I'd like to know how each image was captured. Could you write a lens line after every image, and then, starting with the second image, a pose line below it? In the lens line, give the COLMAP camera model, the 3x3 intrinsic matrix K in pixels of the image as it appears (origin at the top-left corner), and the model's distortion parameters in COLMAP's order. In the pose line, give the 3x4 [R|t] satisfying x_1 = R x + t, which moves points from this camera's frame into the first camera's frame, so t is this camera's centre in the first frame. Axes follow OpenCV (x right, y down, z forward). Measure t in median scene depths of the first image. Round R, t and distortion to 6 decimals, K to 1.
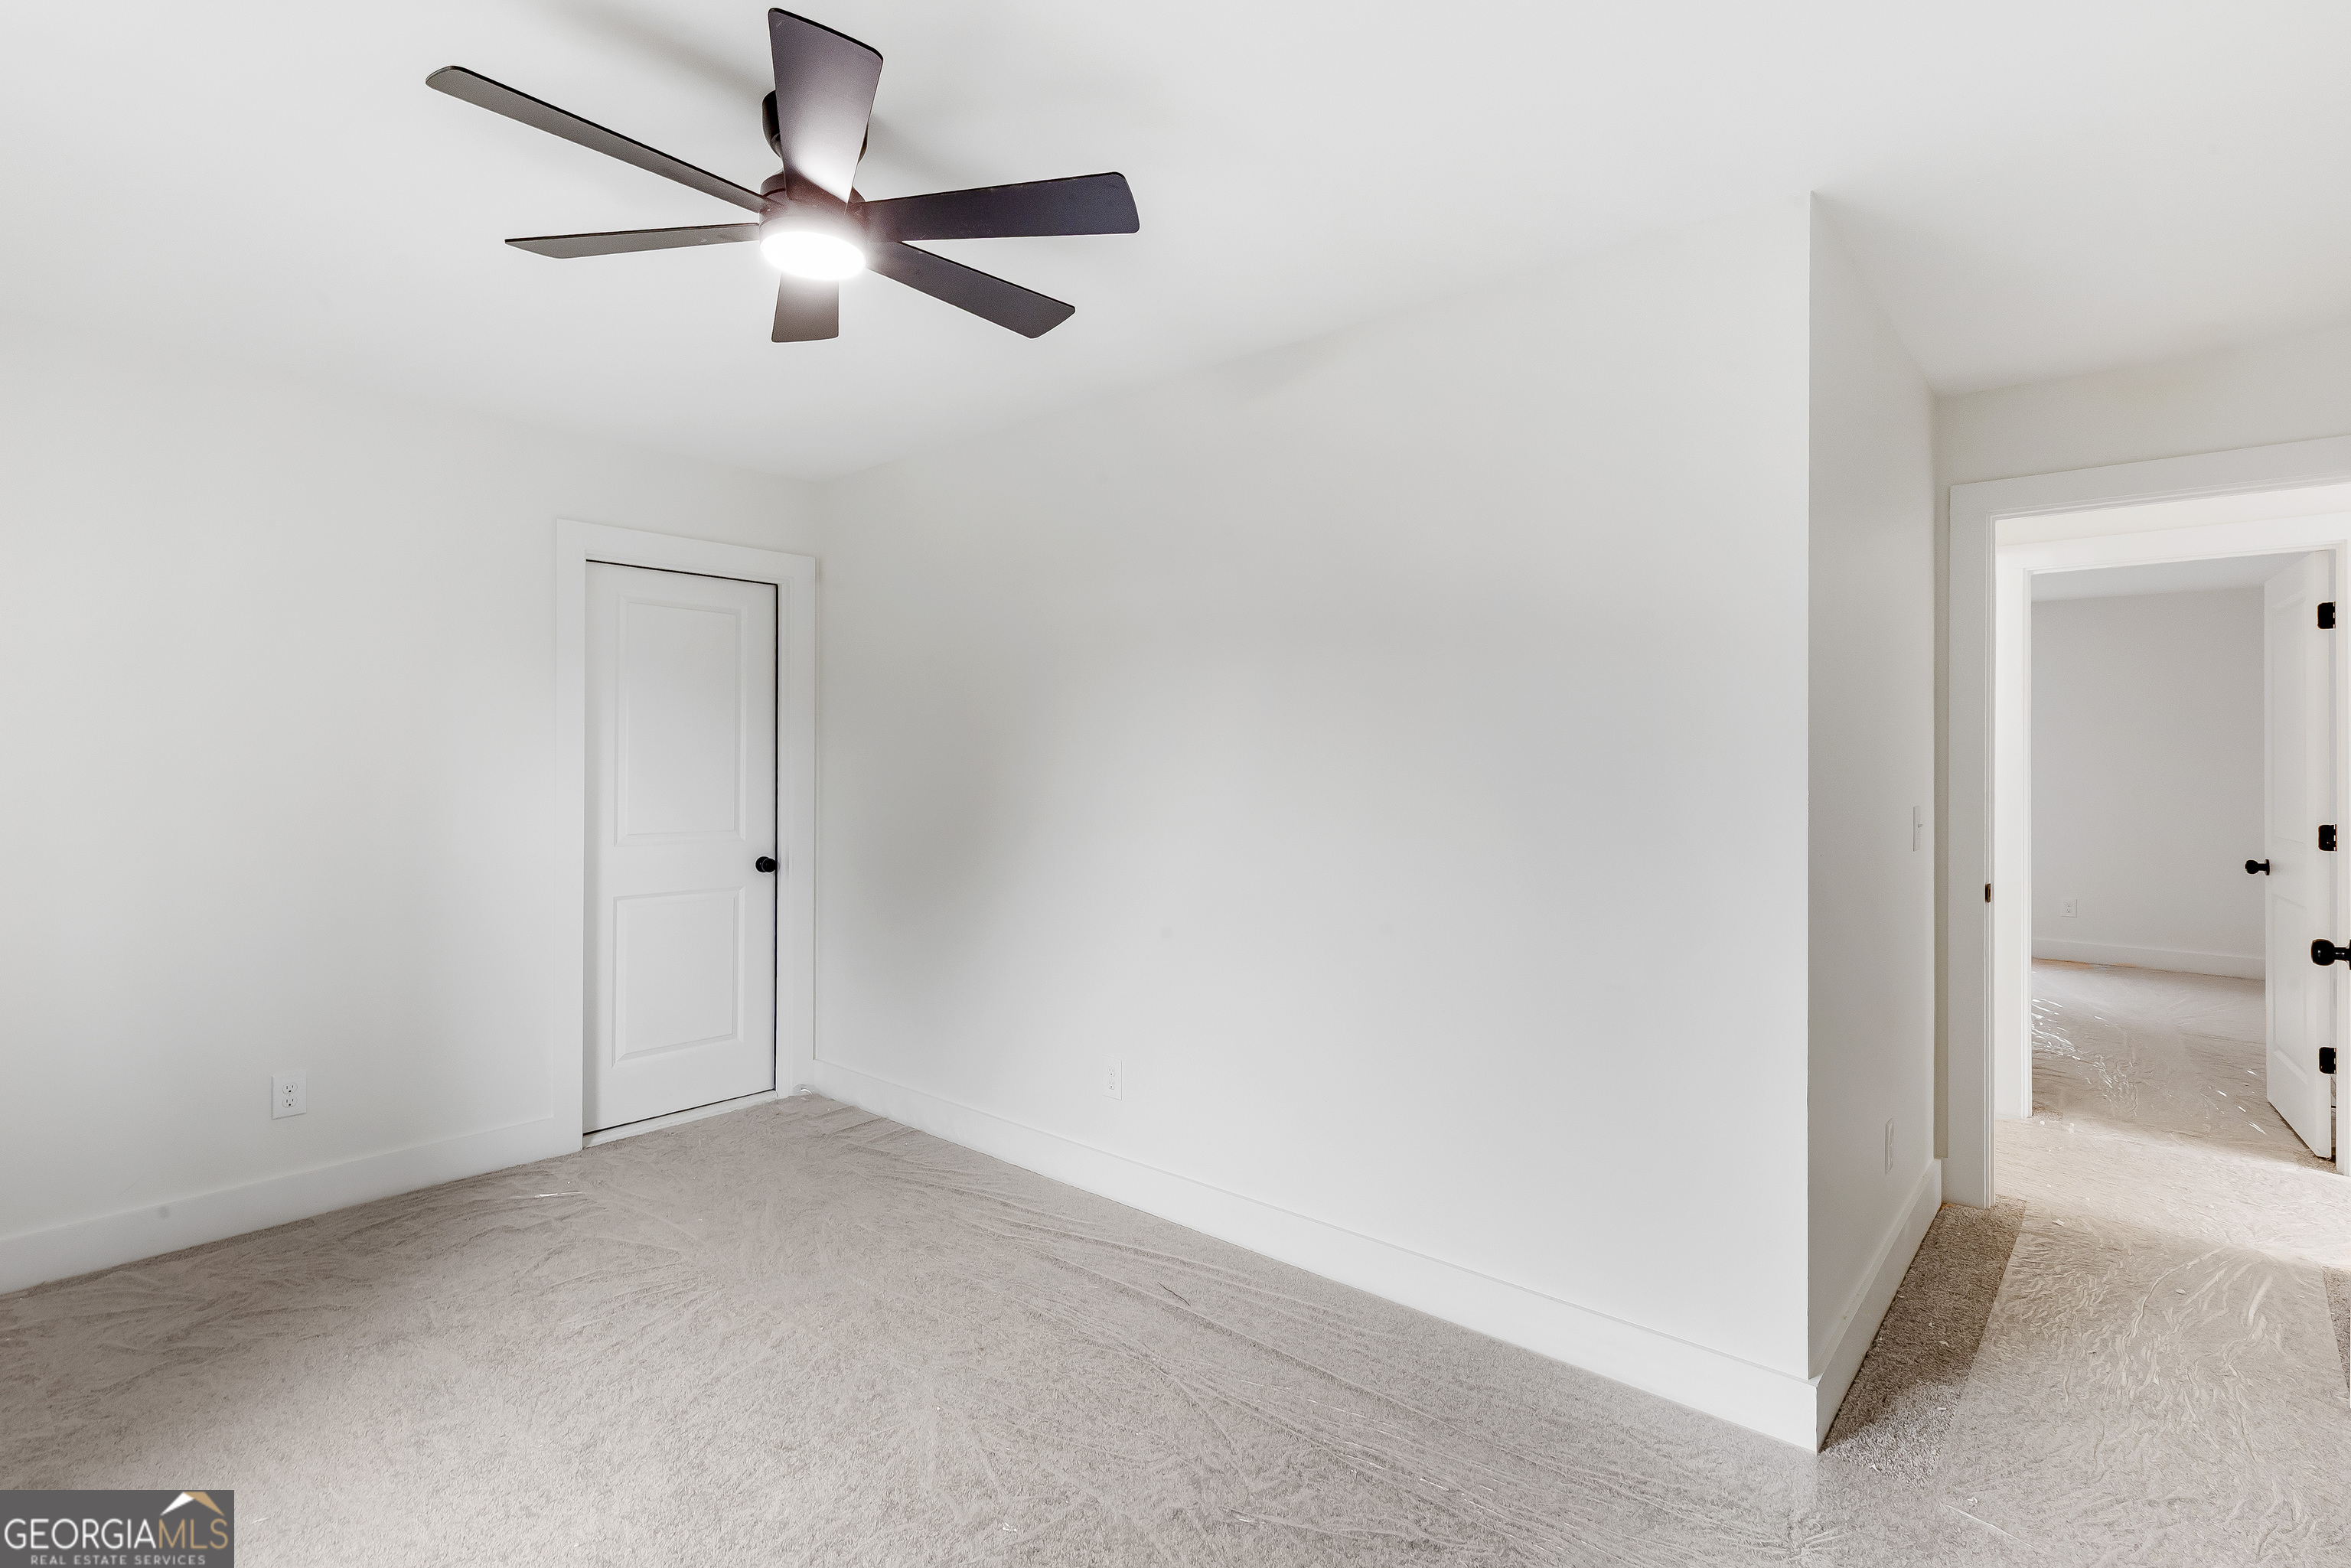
lens RADIAL K [[1087.6, 0, 1200.6], [0, 1087.6, 792.0], [0, 0, 1]] dist [0.002428, 0.000367]
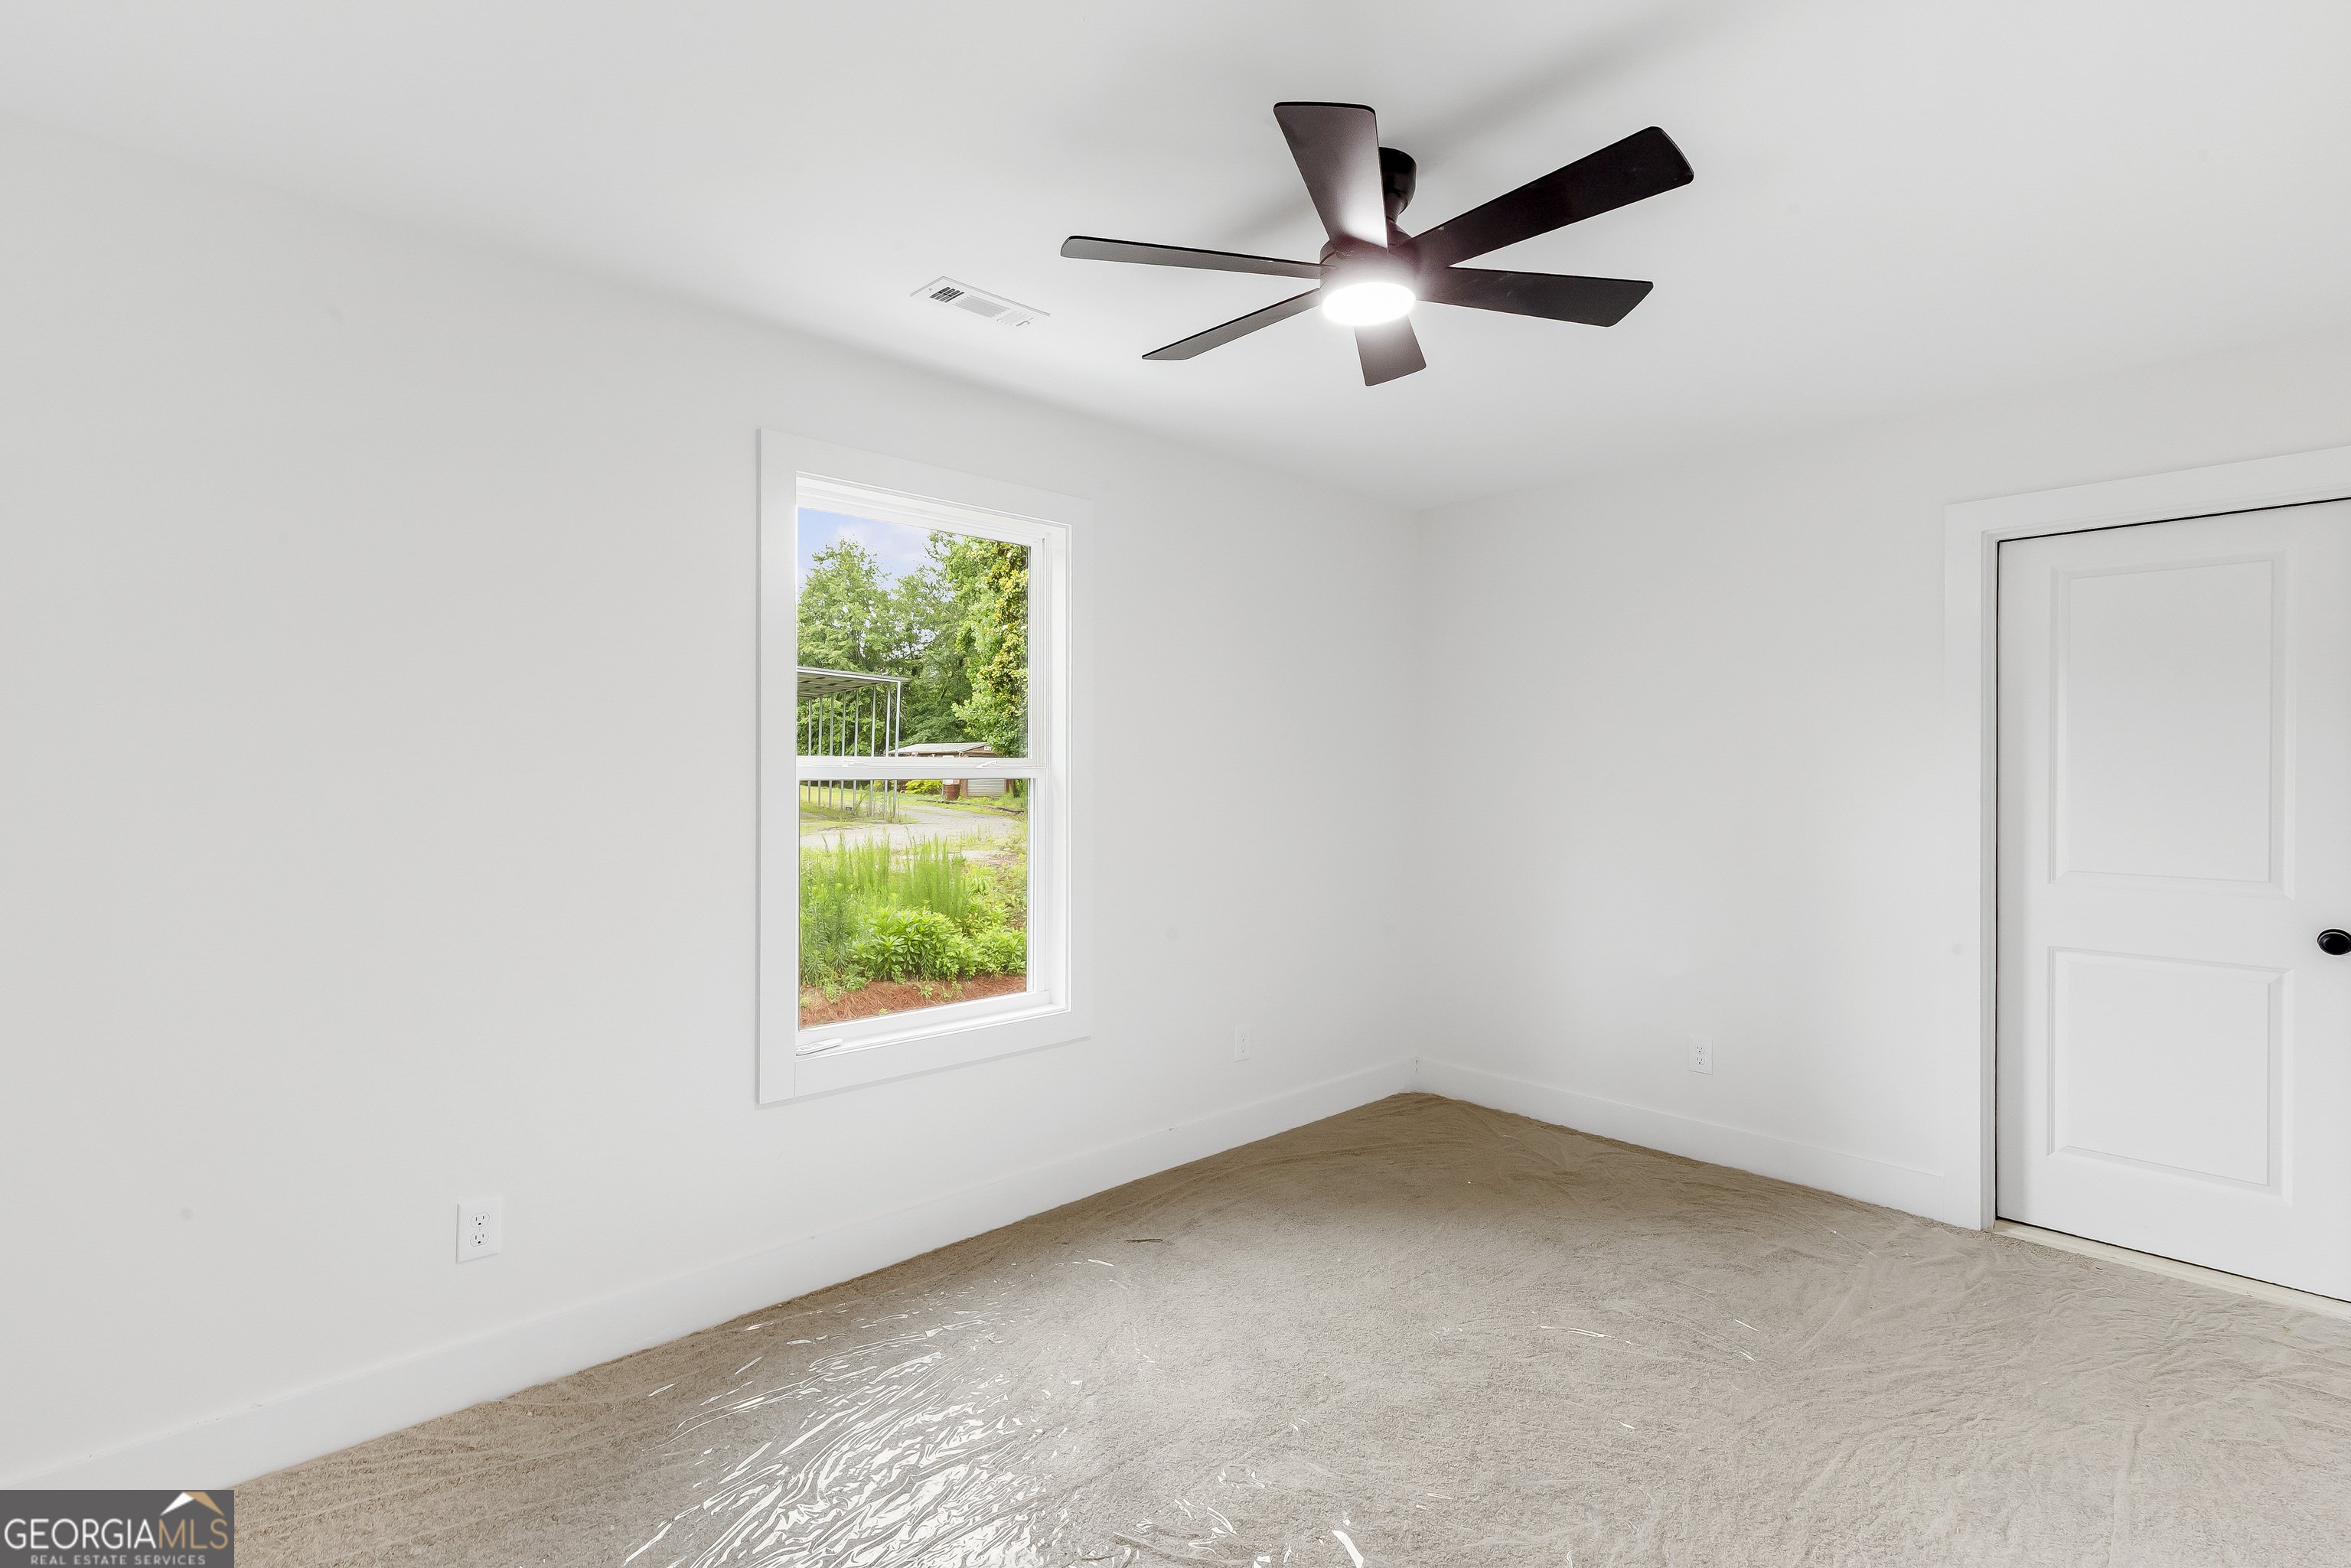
lens RADIAL K [[1087.6, 0, 1200.6], [0, 1087.6, 792.0], [0, 0, 1]] dist [0.002428, 0.000367]
pose [[-0.118505, -0.000176, -0.992953, 0.410885], [-0.029024, 0.999573, 0.003287, -0.004154], [0.992529, 0.029209, -0.118459, 0.545582]]
